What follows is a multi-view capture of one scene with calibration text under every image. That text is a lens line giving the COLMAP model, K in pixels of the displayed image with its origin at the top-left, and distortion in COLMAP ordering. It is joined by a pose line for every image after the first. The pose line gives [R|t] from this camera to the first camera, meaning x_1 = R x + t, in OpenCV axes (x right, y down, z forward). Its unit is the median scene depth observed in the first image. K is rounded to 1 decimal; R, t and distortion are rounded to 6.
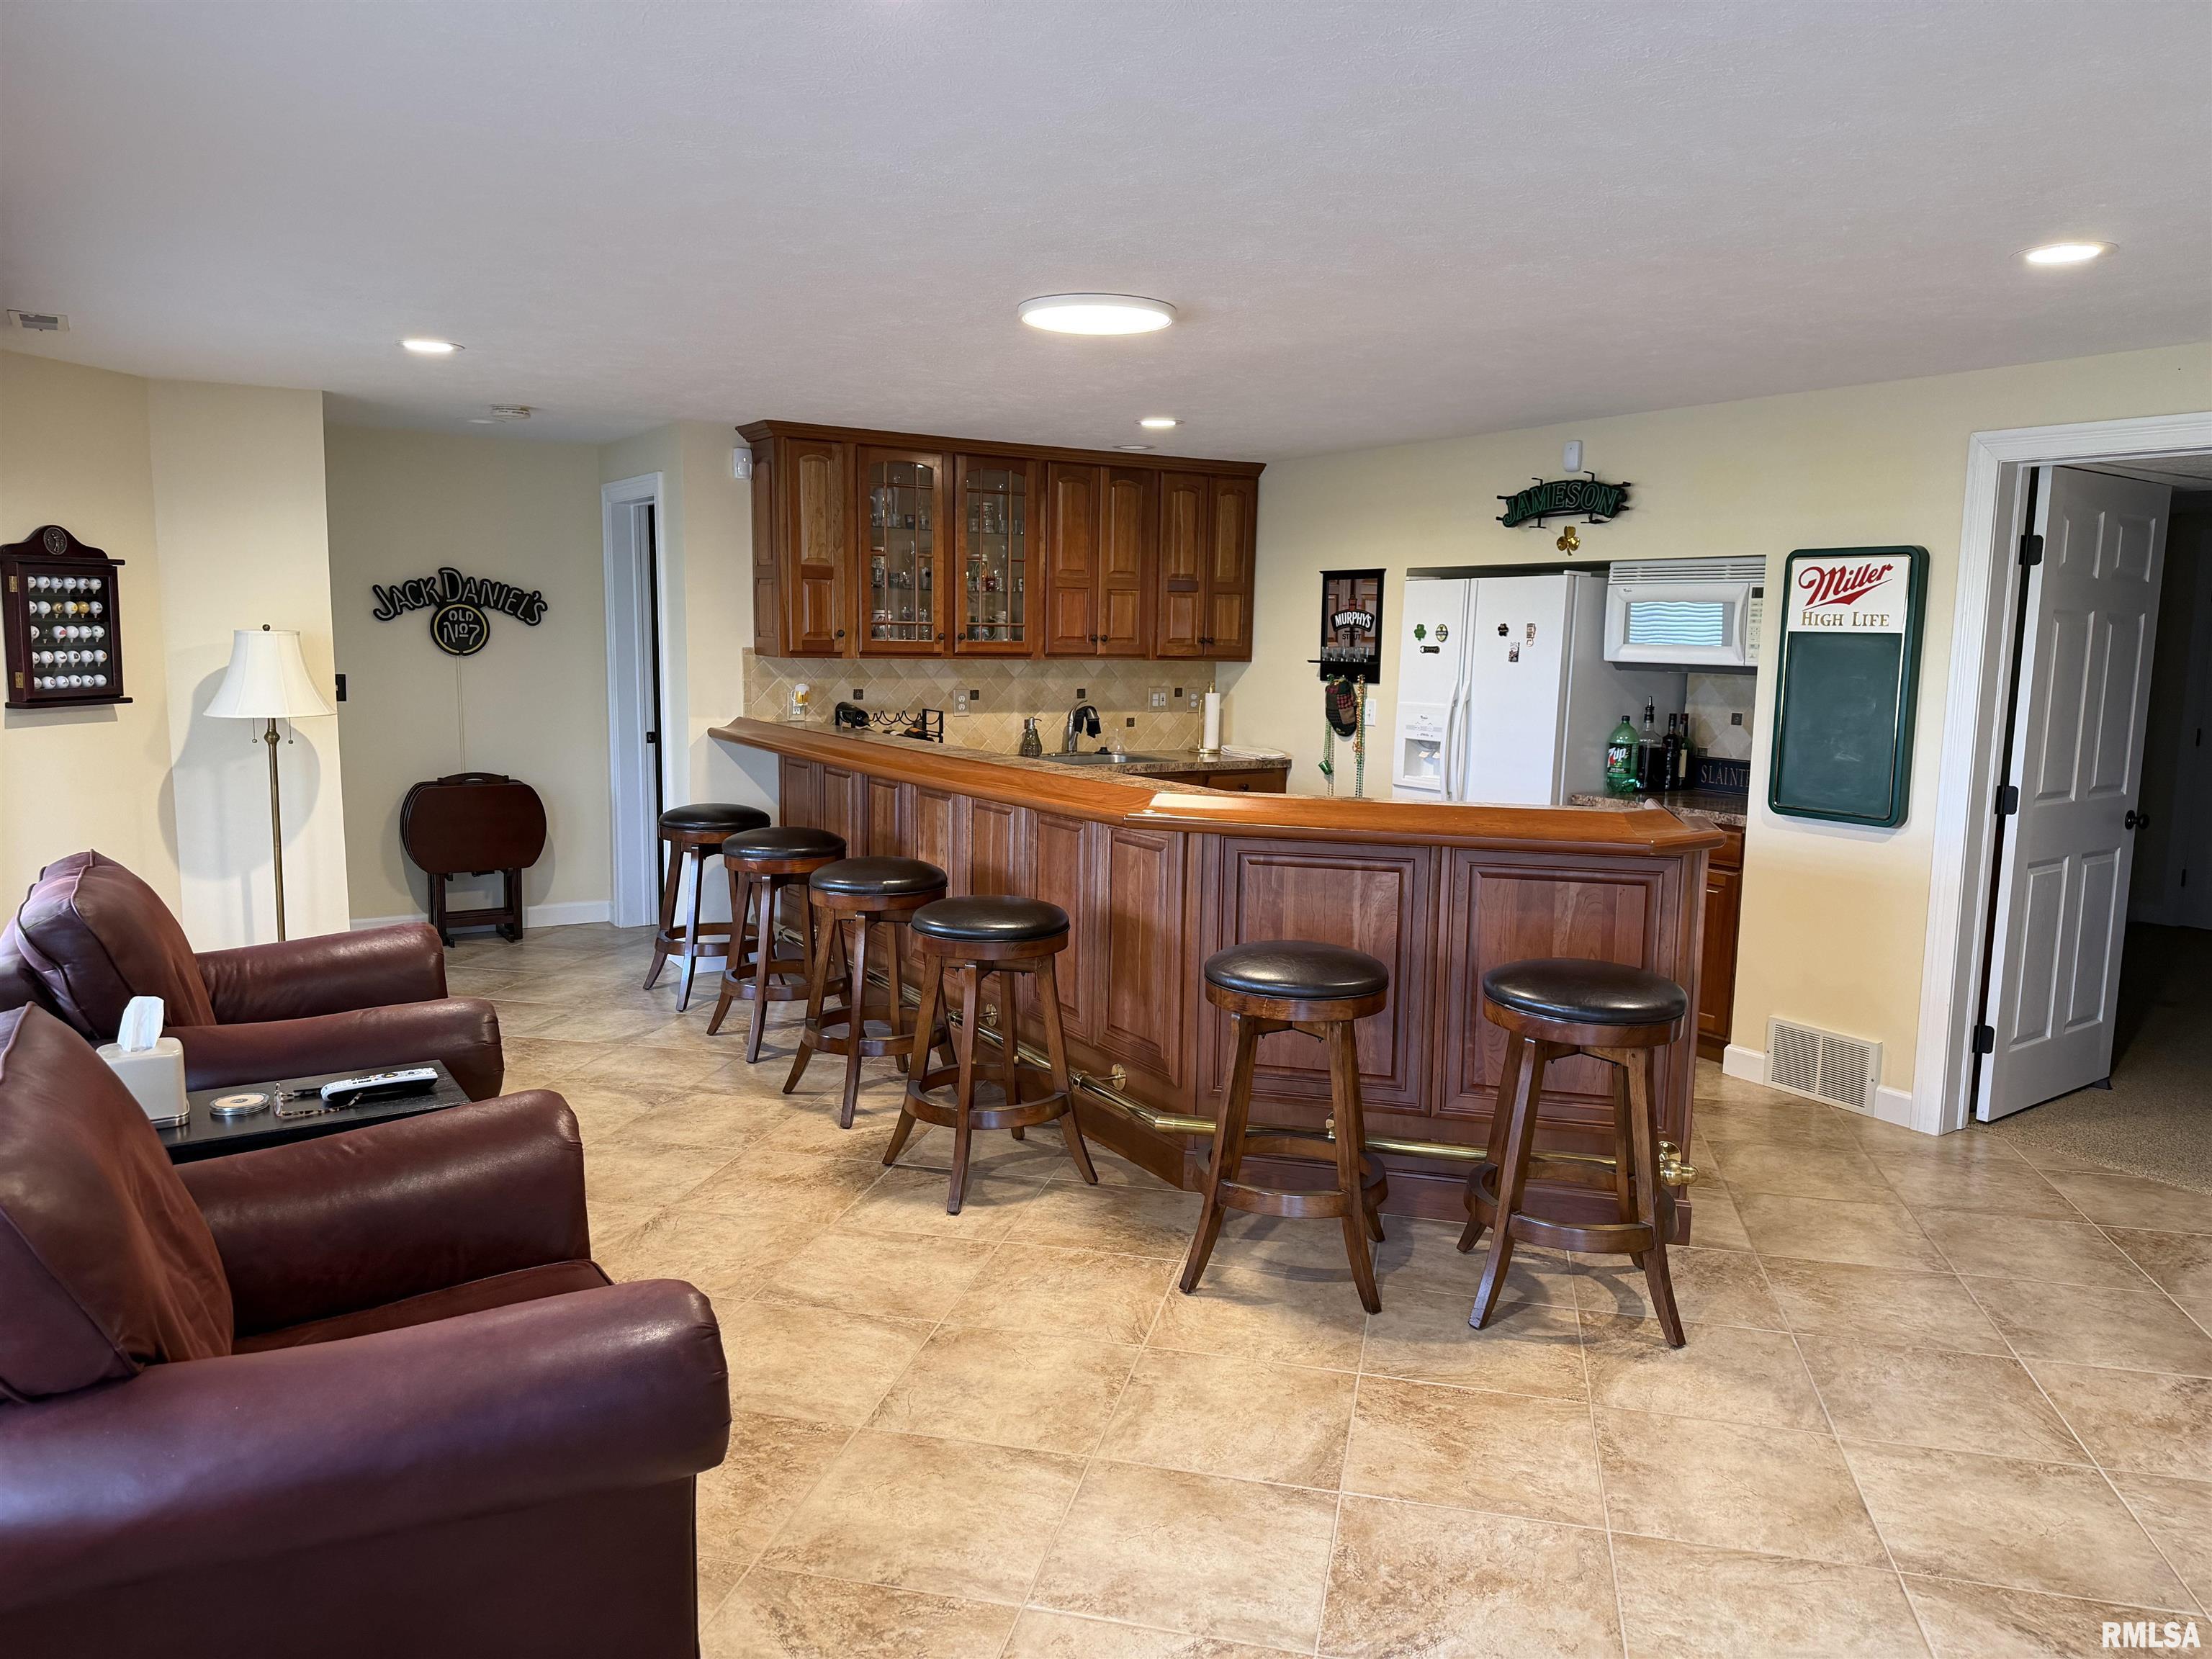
lens RADIAL K [[1571.2, 0, 1106.6], [0, 1571.2, 840.5], [0, 0, 1]] dist [0.089128, -0.110713]
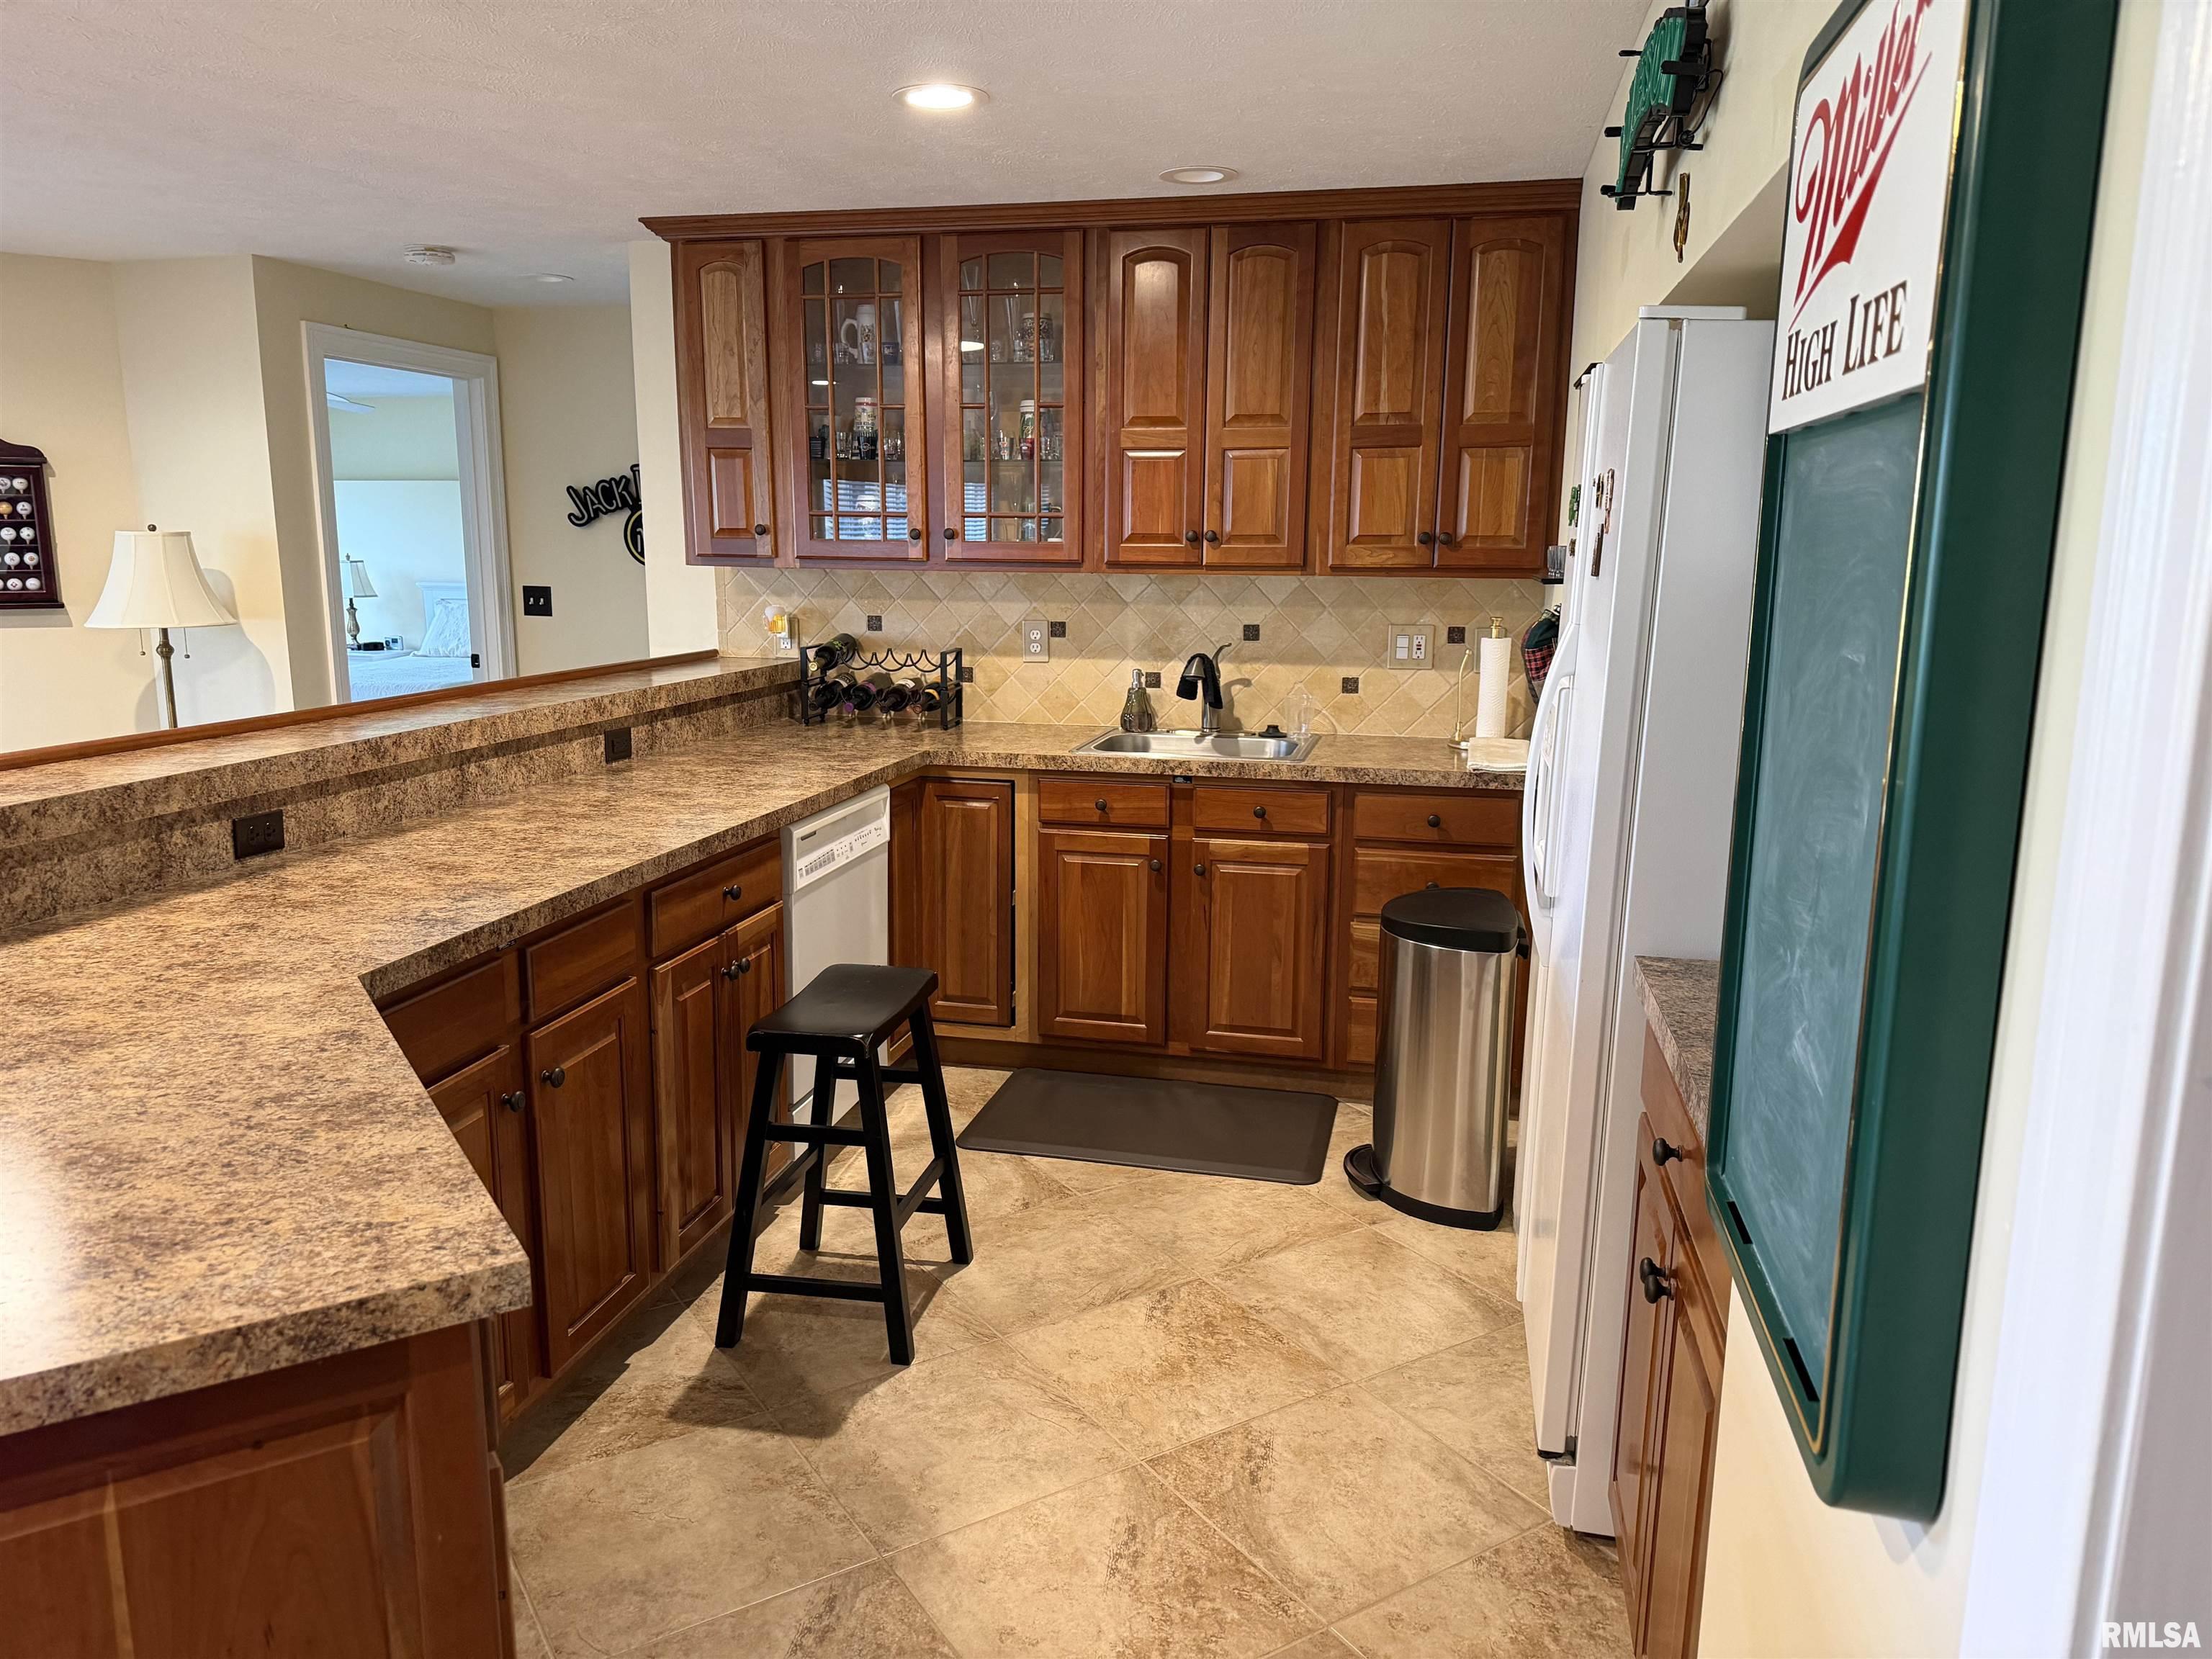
lens RADIAL K [[1571.2, 0, 1106.6], [0, 1571.2, 840.5], [0, 0, 1]] dist [0.089128, -0.110713]
pose [[0.710848, 0.120710, -0.692910, 0.382755], [-0.090482, 0.992671, 0.080105, -0.060871], [0.697502, 0.005753, 0.716560, 0.561319]]
